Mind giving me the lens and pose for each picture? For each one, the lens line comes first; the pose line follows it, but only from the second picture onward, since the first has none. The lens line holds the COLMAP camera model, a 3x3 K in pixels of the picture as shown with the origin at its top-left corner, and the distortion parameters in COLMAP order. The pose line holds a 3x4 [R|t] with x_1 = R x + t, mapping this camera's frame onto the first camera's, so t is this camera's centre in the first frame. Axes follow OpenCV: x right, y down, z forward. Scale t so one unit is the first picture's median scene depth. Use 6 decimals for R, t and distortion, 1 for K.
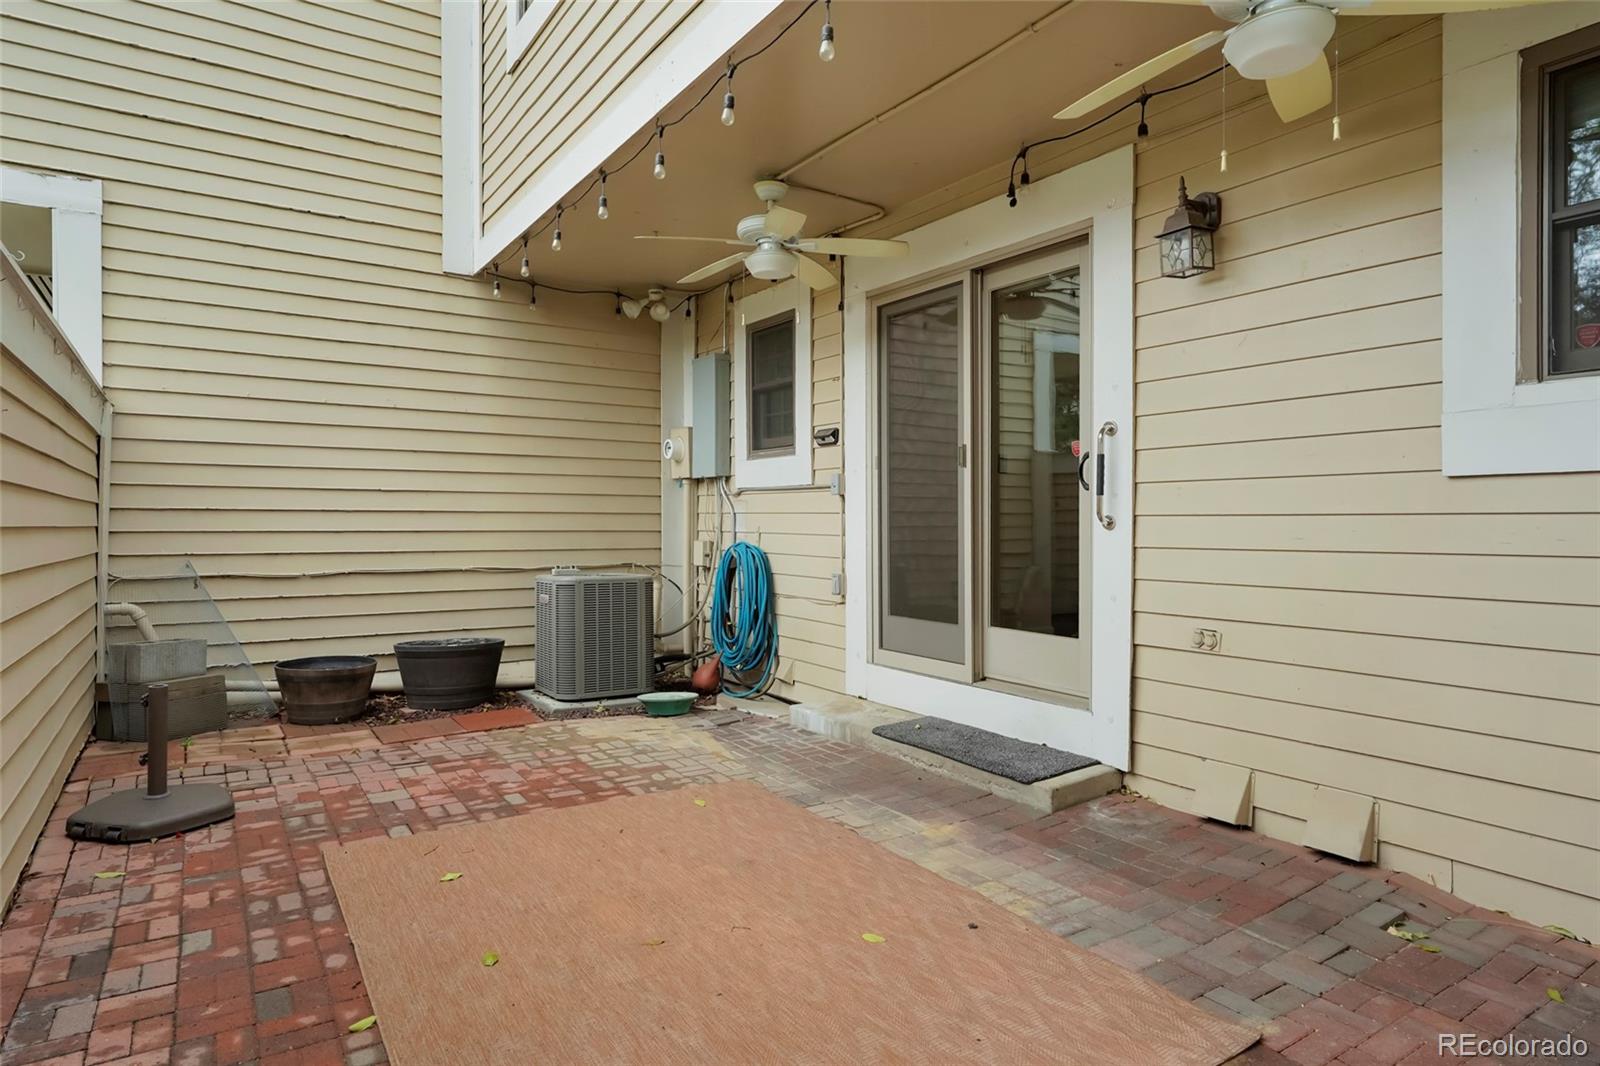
lens RADIAL K [[908.7, 0, 800.0], [0, 908.7, 533.0], [0, 0, 1]] dist [-0.005903, 0.000088]
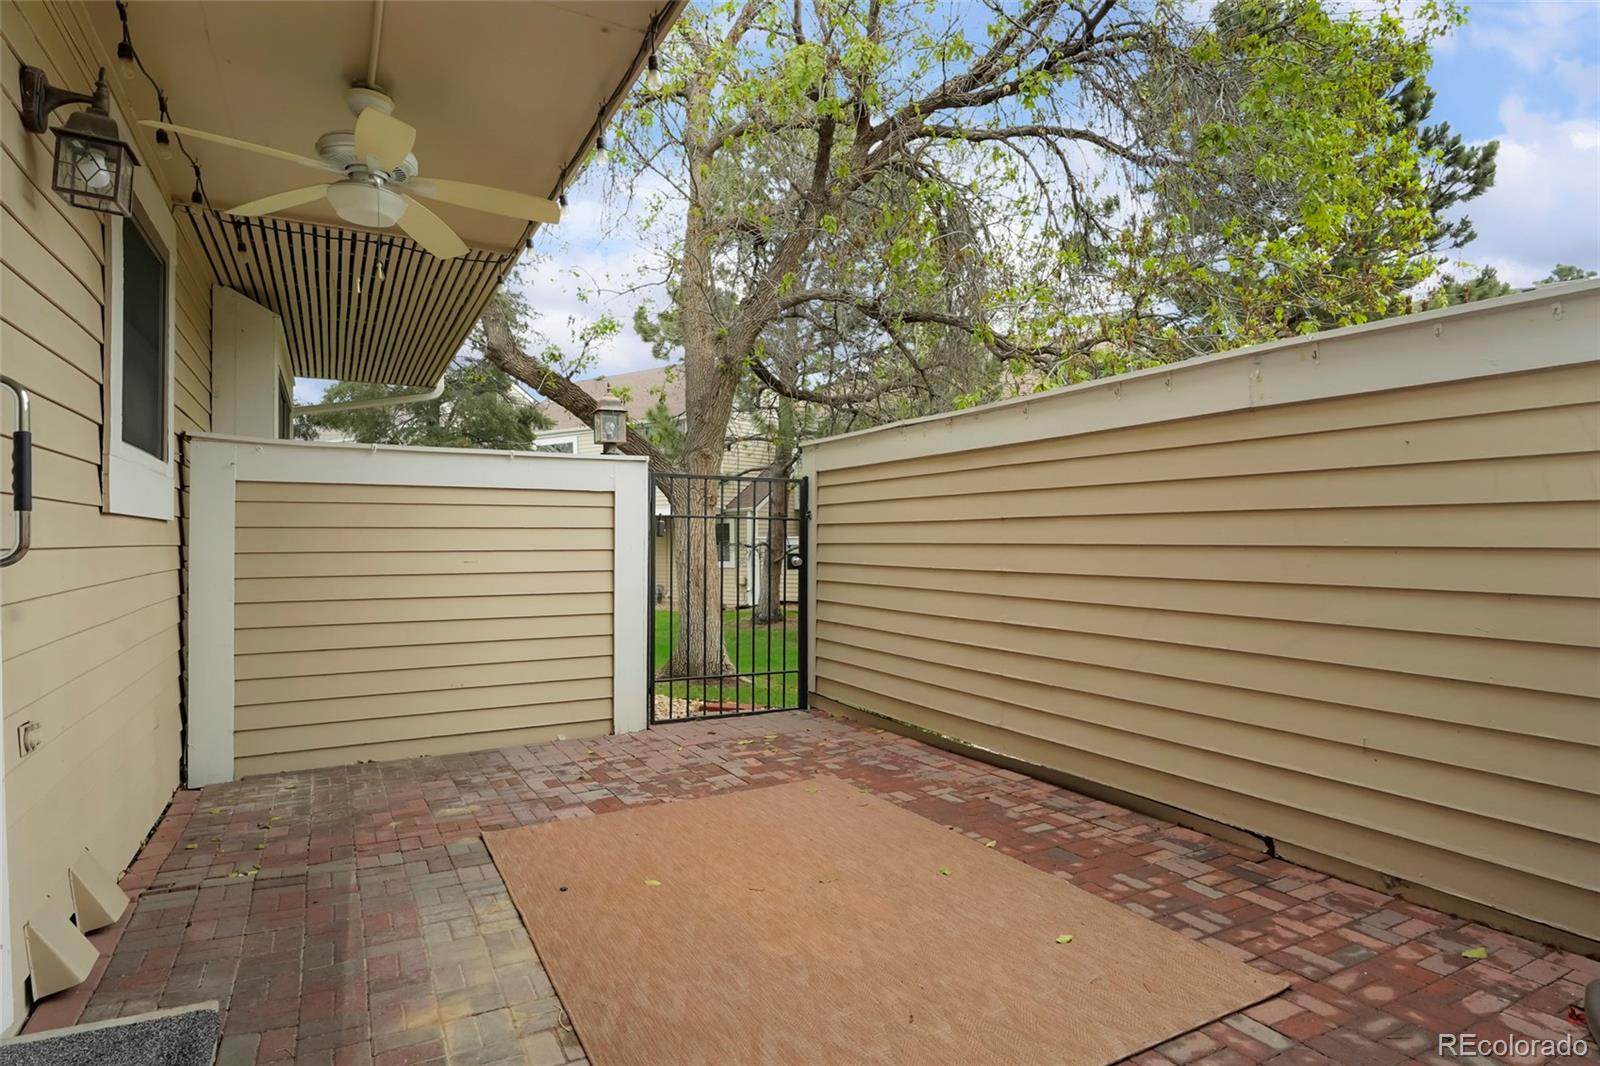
lens RADIAL K [[908.7, 0, 800.0], [0, 908.7, 533.0], [0, 0, 1]] dist [-0.005903, 0.000088]
pose [[-0.995521, 0.010346, 0.093977, -0.223014], [0.011235, 0.999897, 0.008943, -0.039744], [-0.093875, 0.009959, -0.995534, 2.041329]]
